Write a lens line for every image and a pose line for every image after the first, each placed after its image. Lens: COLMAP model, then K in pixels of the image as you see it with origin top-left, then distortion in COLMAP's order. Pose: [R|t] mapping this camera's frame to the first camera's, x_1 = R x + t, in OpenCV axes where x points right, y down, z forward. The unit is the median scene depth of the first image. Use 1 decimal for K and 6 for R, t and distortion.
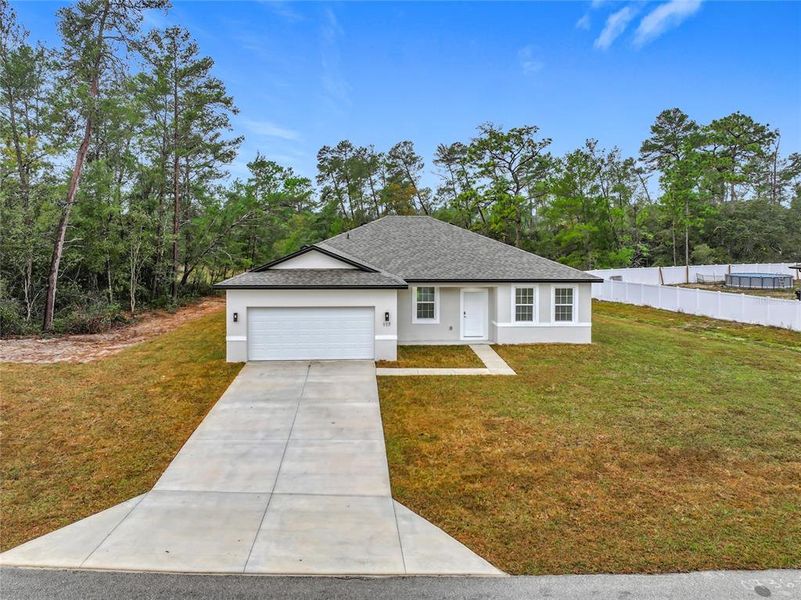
lens RADIAL K [[554.1, 0, 390.2], [0, 554.1, 274.8], [0, 0, 1]] dist [0.002684, -0.000557]
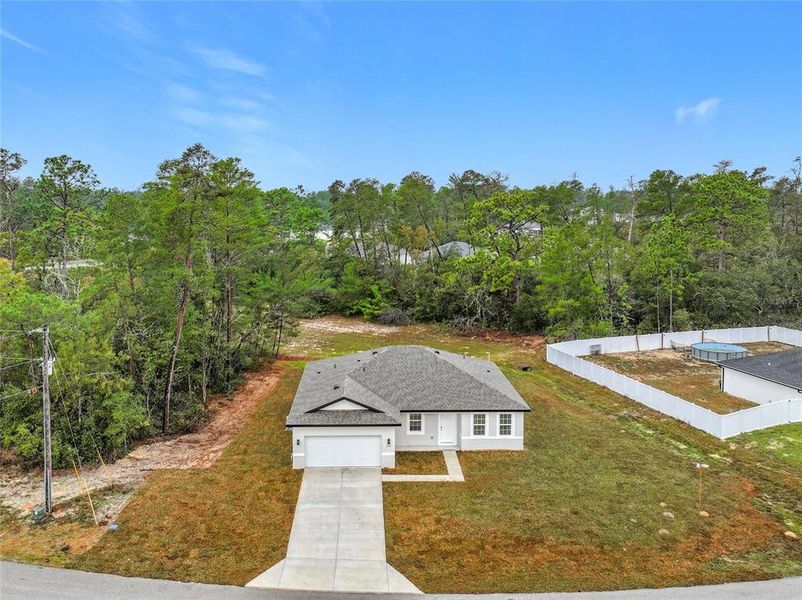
lens RADIAL K [[595.0, 0, 384.0], [0, 595.0, 303.8], [0, 0, 1]] dist [-0.002212, 0.005431]
pose [[0.999449, 0.003144, -0.033029, 0.032879], [-0.002010, 0.999409, 0.034306, -0.352409], [0.033118, -0.034220, 0.998865, -0.673494]]
